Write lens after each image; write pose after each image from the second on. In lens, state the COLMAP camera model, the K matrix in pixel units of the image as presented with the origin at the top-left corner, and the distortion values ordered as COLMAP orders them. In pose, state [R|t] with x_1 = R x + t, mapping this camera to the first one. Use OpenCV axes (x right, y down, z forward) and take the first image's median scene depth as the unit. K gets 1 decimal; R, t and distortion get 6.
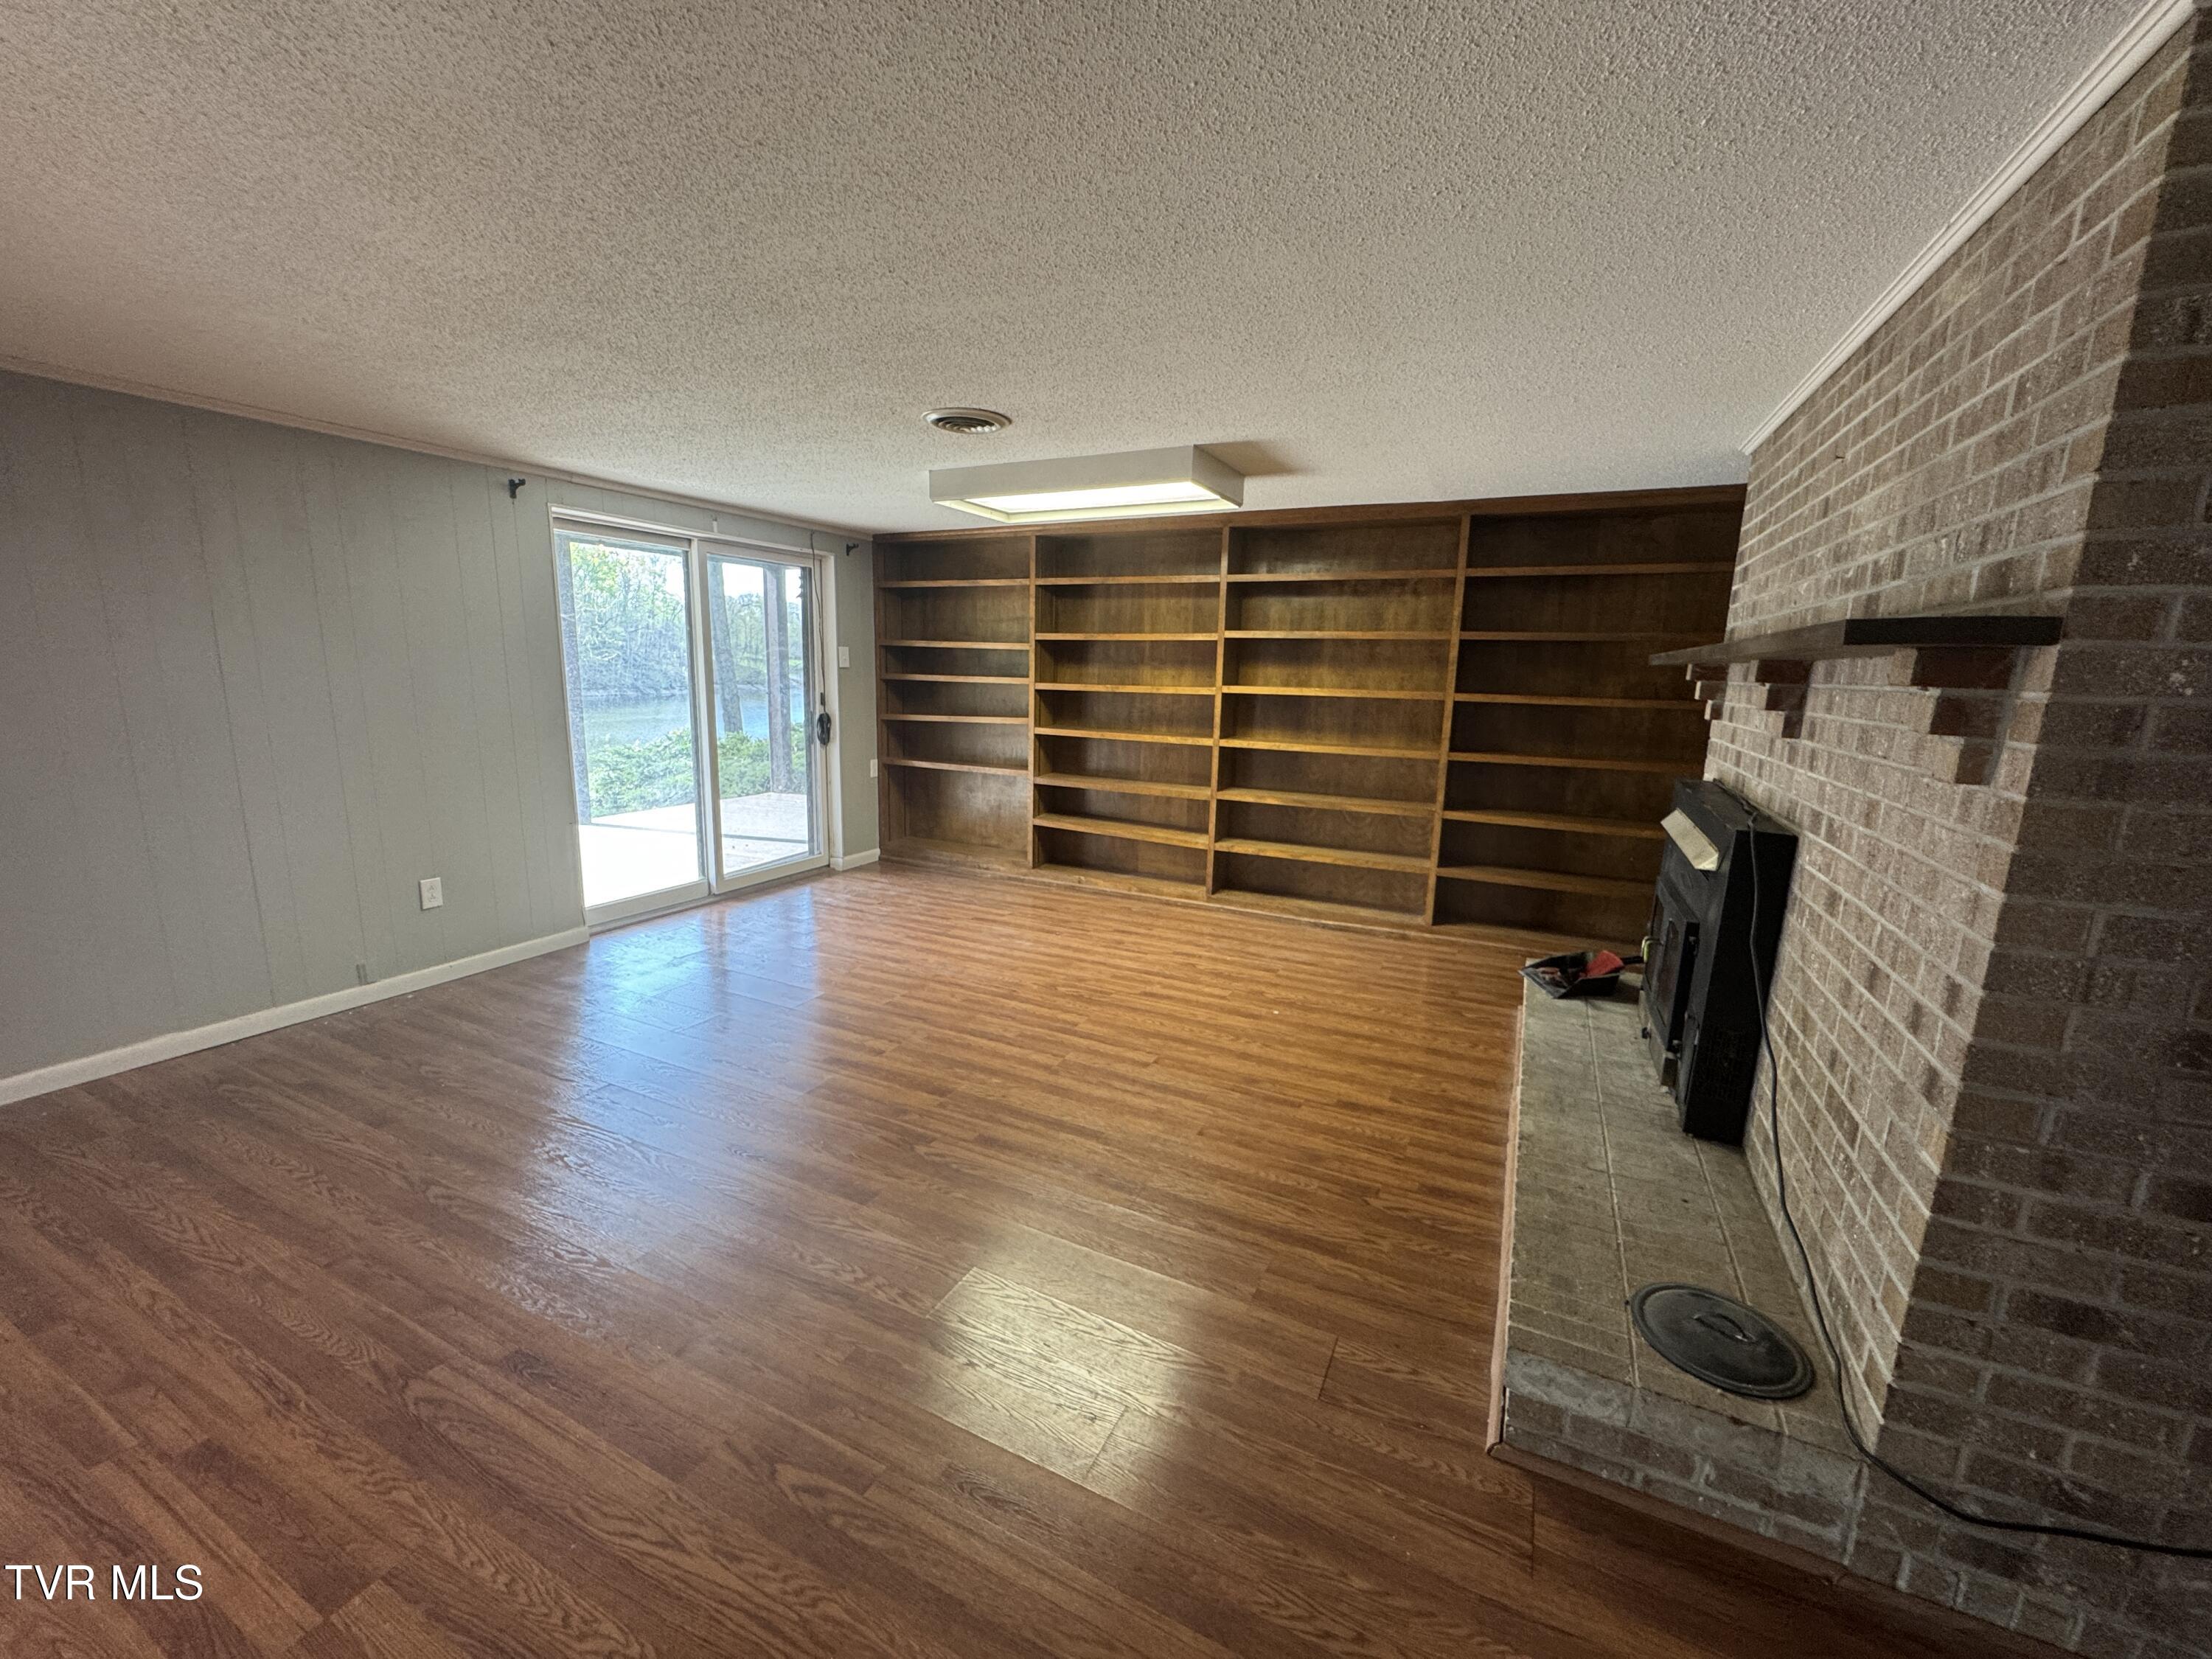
lens RADIAL K [[884.4, 0, 1109.3], [0, 884.4, 824.9], [0, 0, 1]] dist [-0.003484, 0.000477]
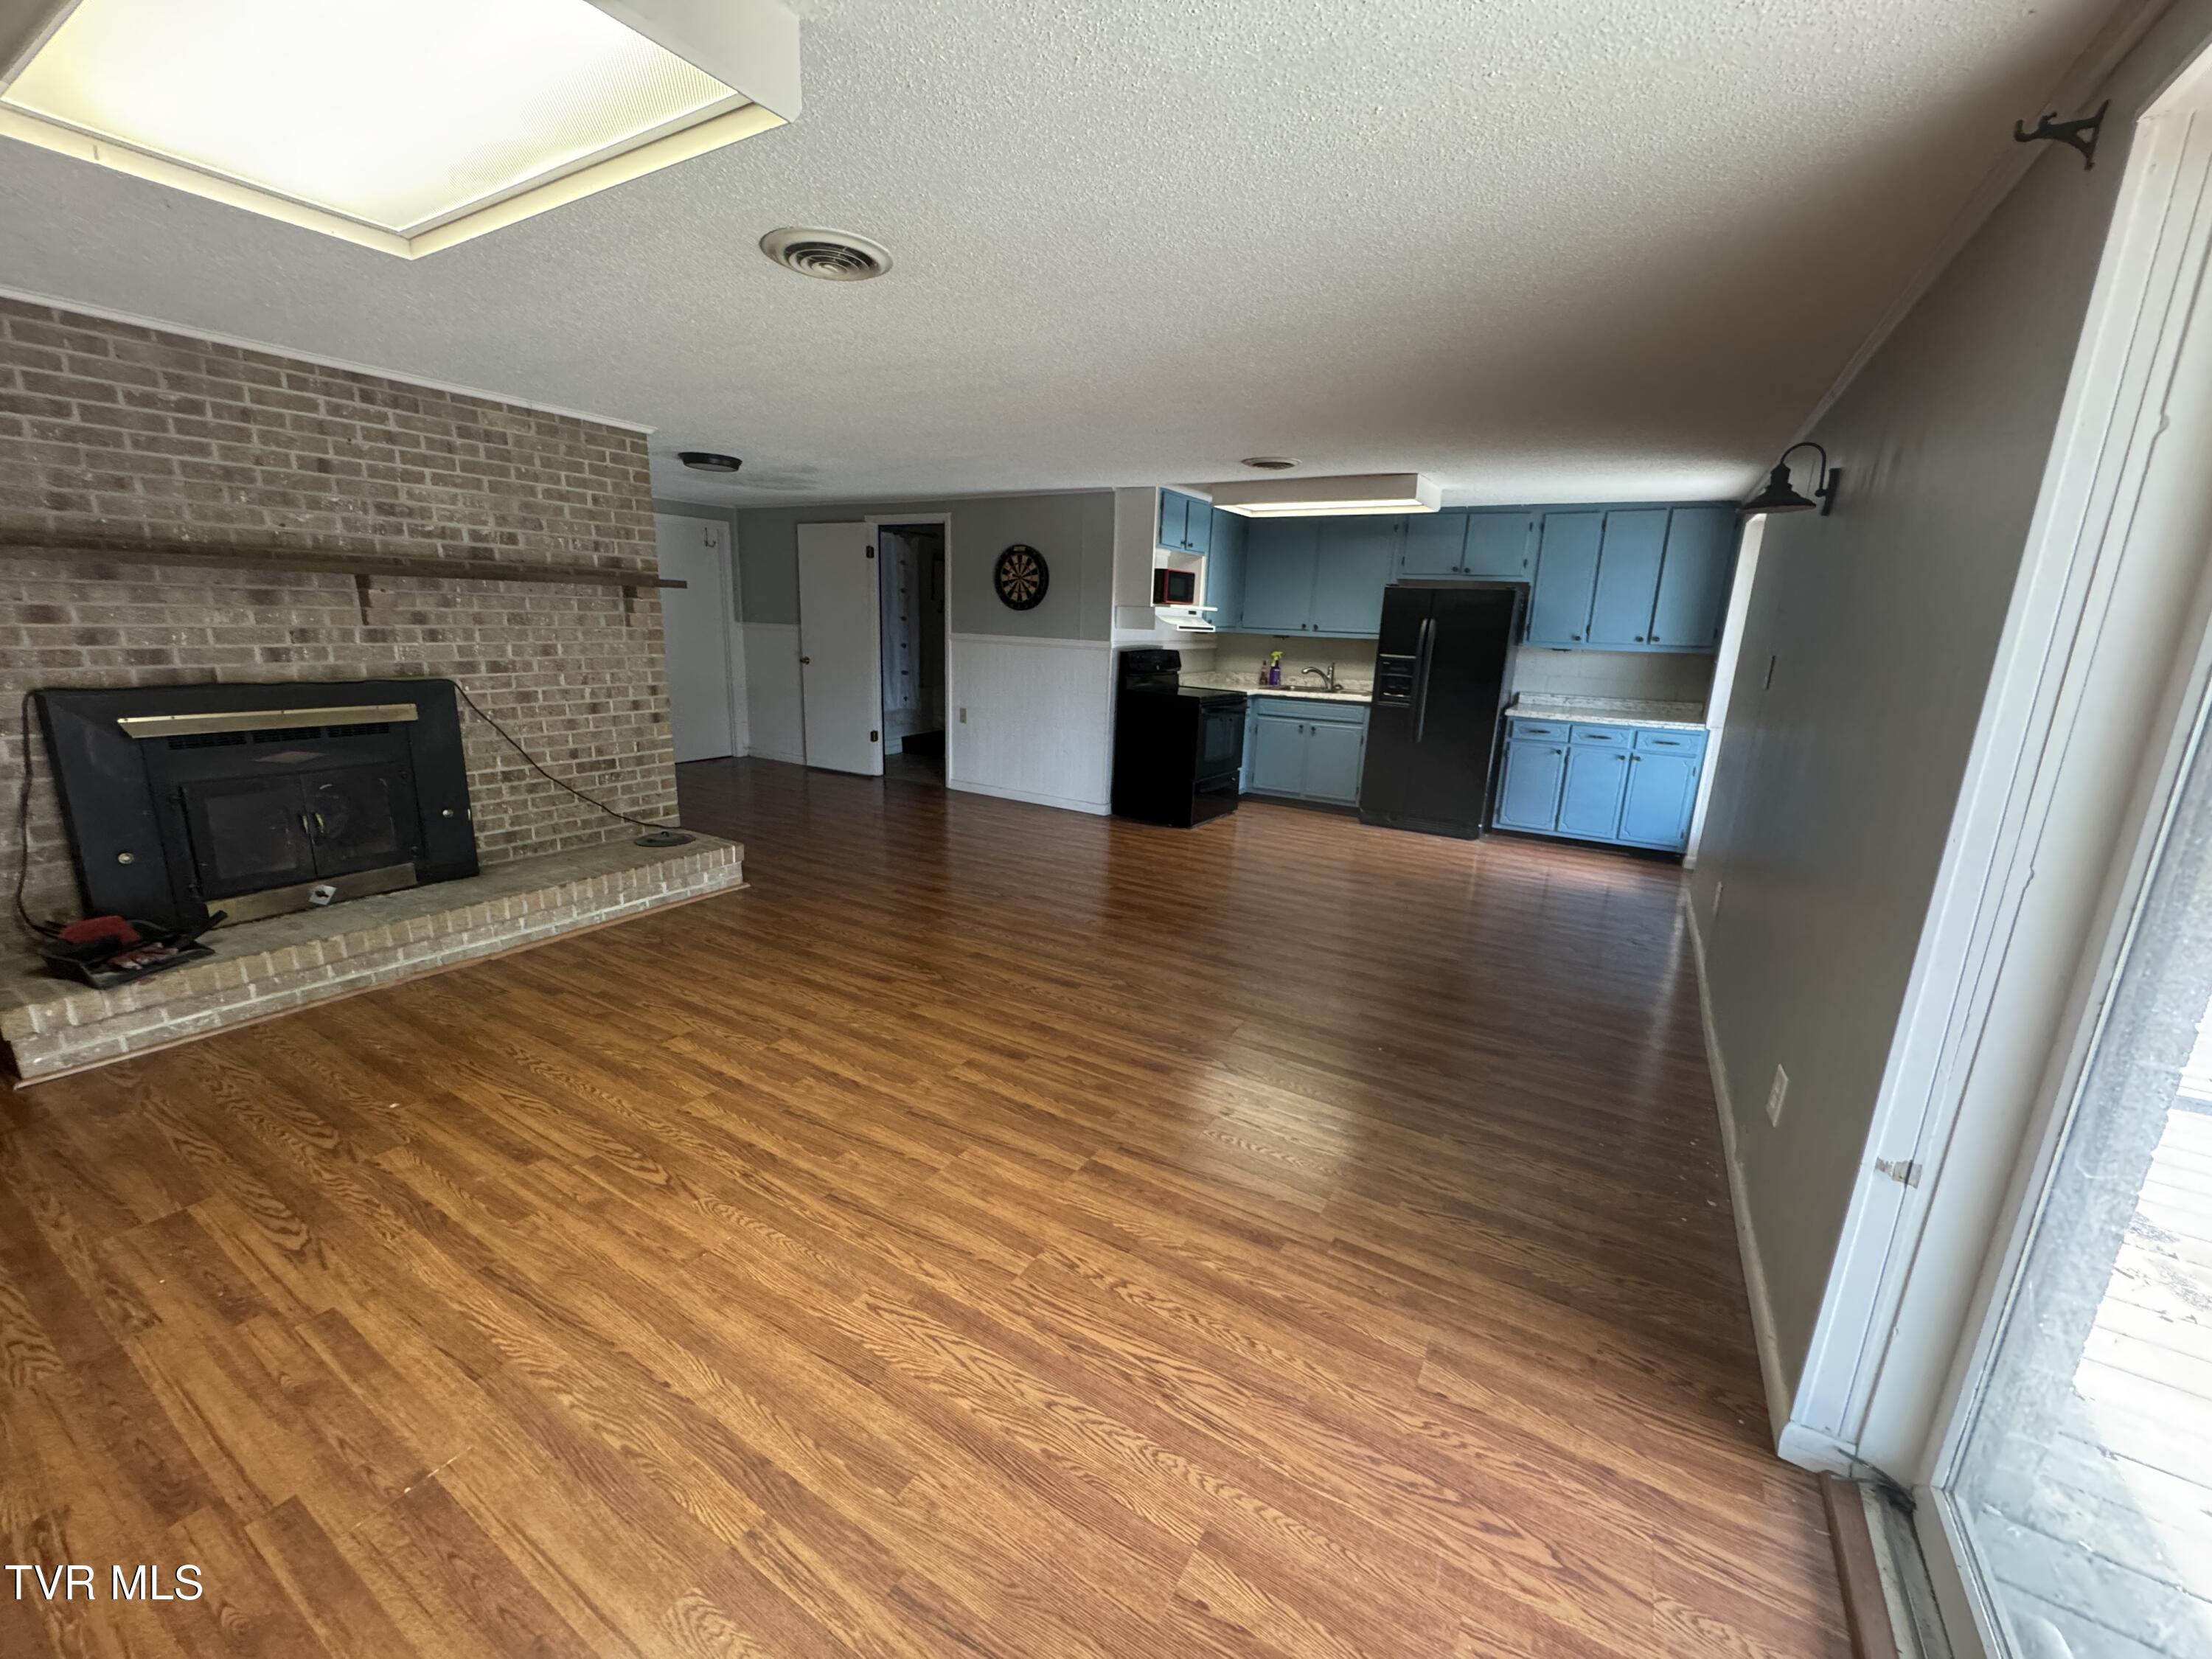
lens RADIAL K [[884.4, 0, 1102.6], [0, 884.4, 829.9], [0, 0, 1]] dist [-0.003484, 0.000477]
pose [[-0.994085, -0.081198, 0.072130, -0.359133], [-0.044990, 0.912328, 0.406981, -0.262300], [-0.098852, 0.401328, -0.910584, 1.396387]]
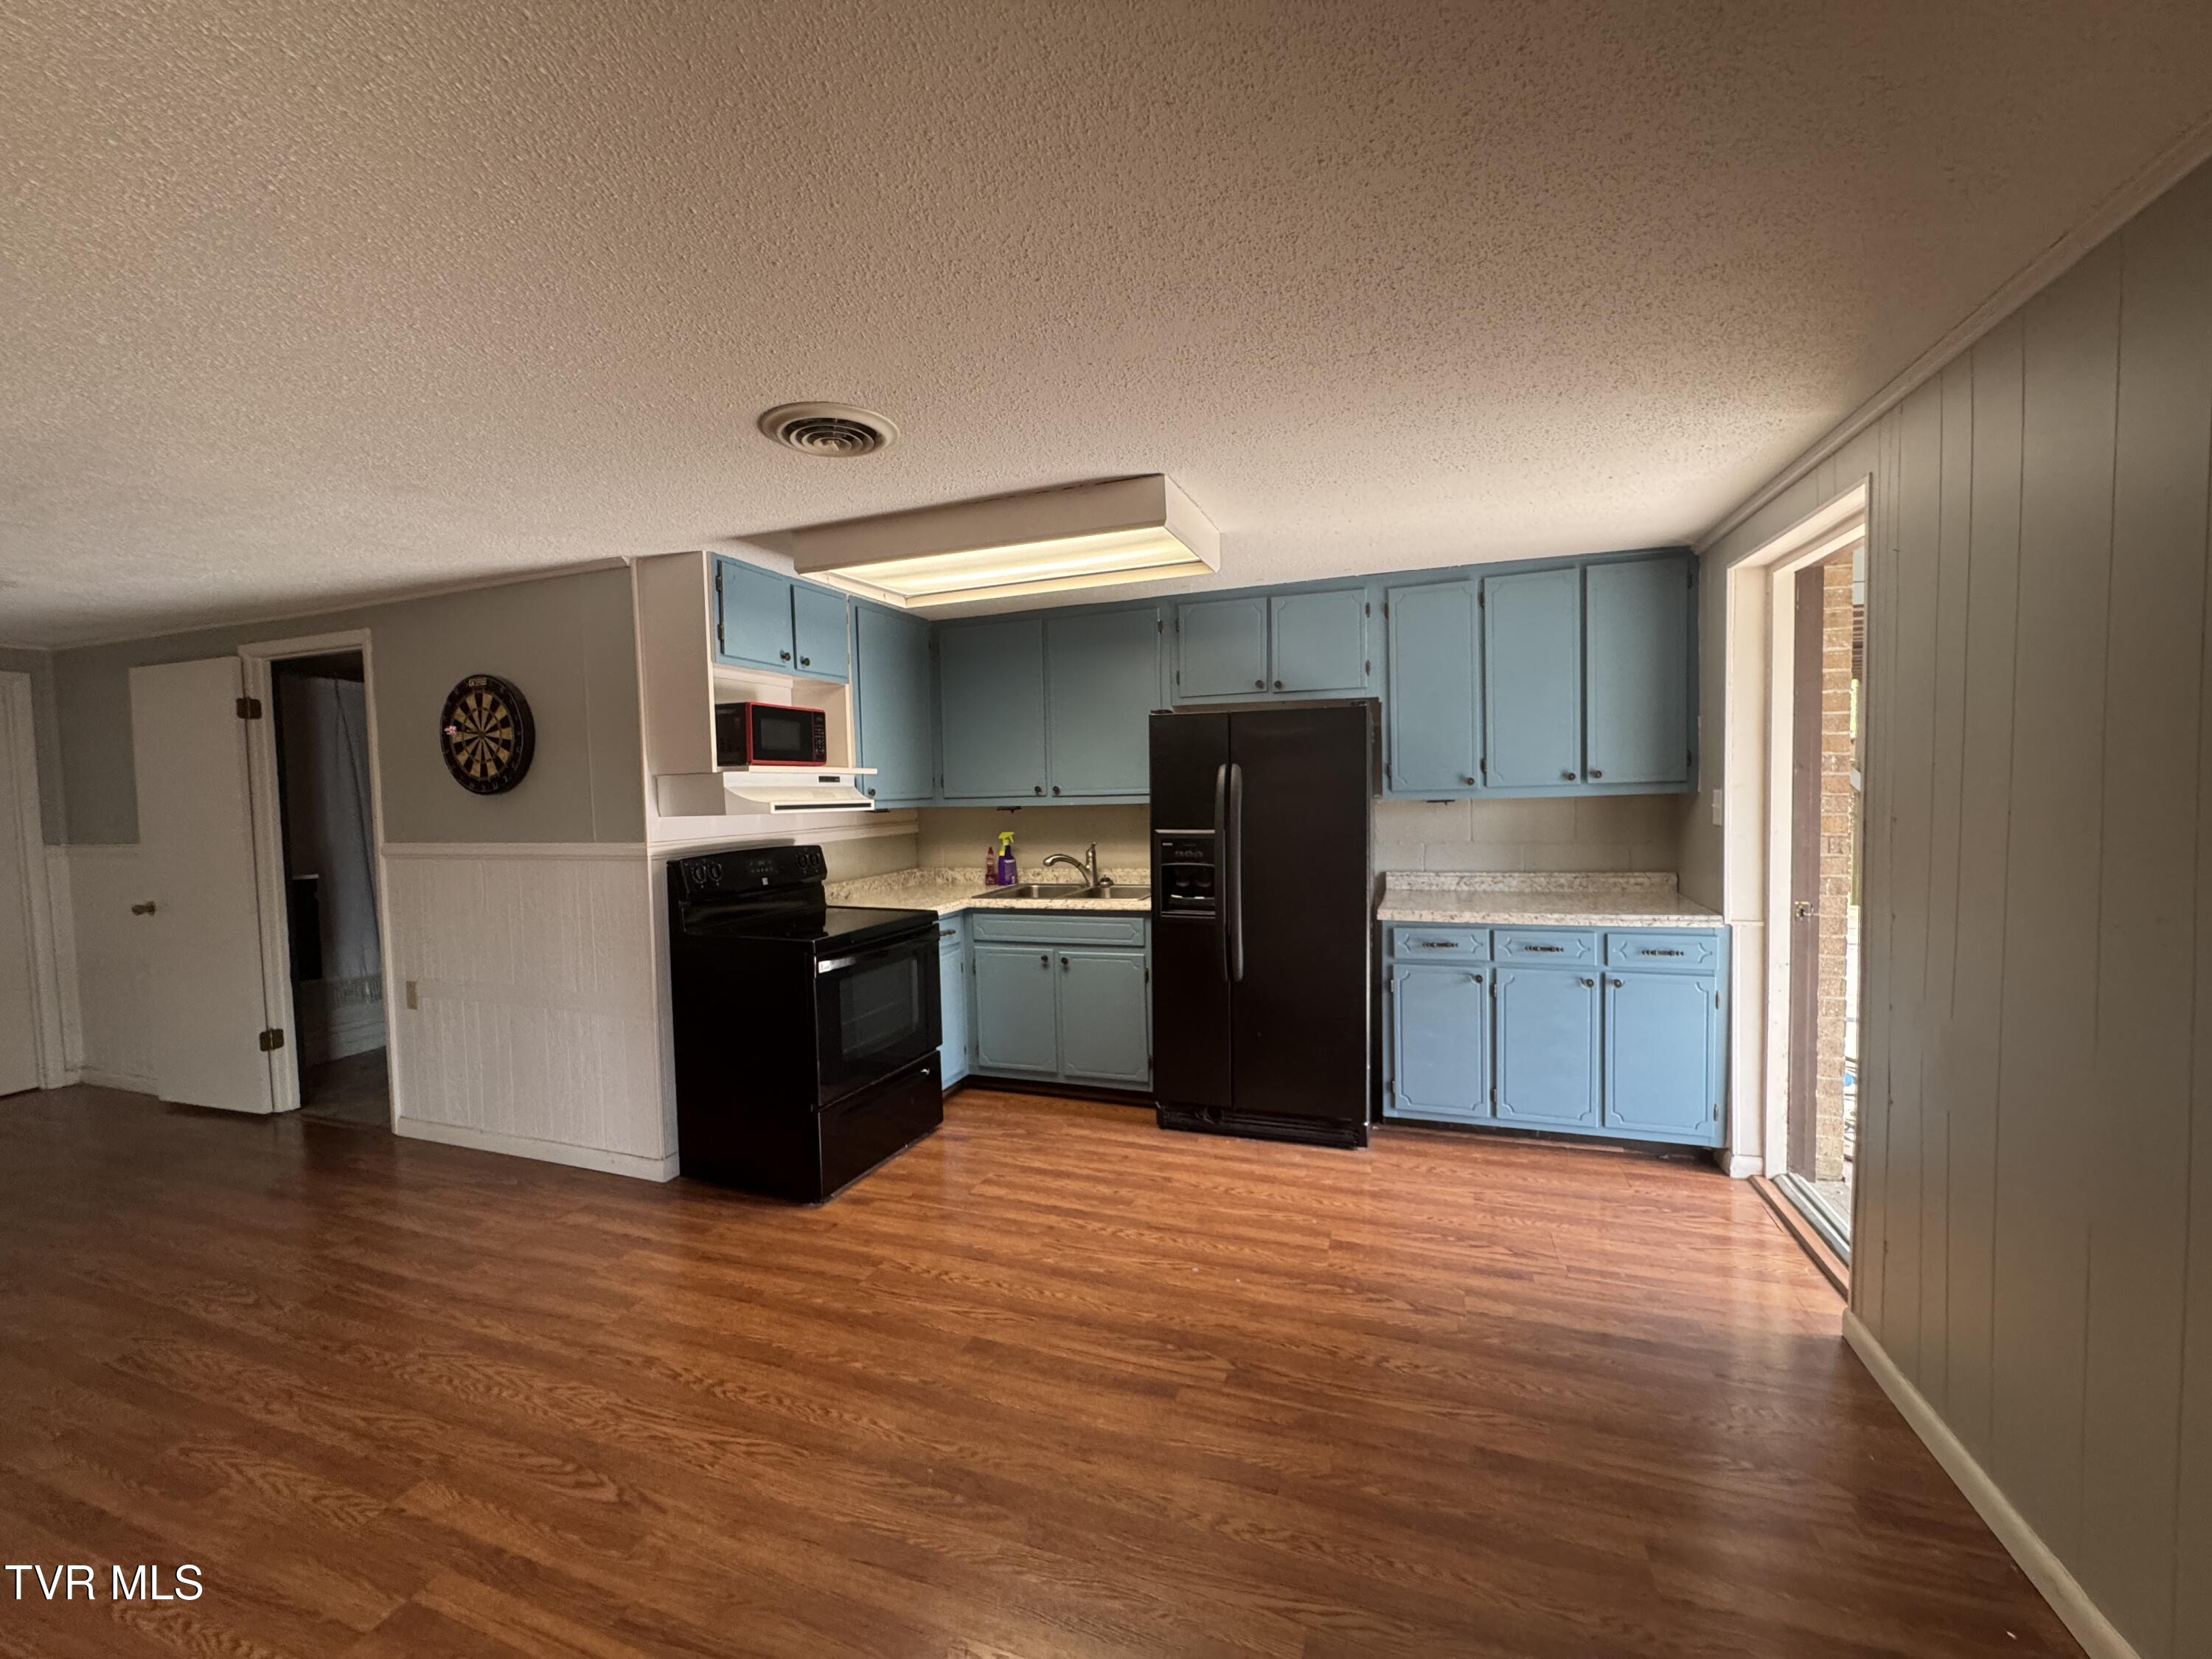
lens RADIAL K [[884.4, 0, 1105.7], [0, 884.4, 830.9], [0, 0, 1]] dist [-0.003484, 0.000477]
pose [[-0.994463, 0.005327, -0.104955, -0.446695], [-0.018633, 0.973954, 0.225979, -0.206660], [0.103425, 0.226684, -0.968462, 1.083406]]
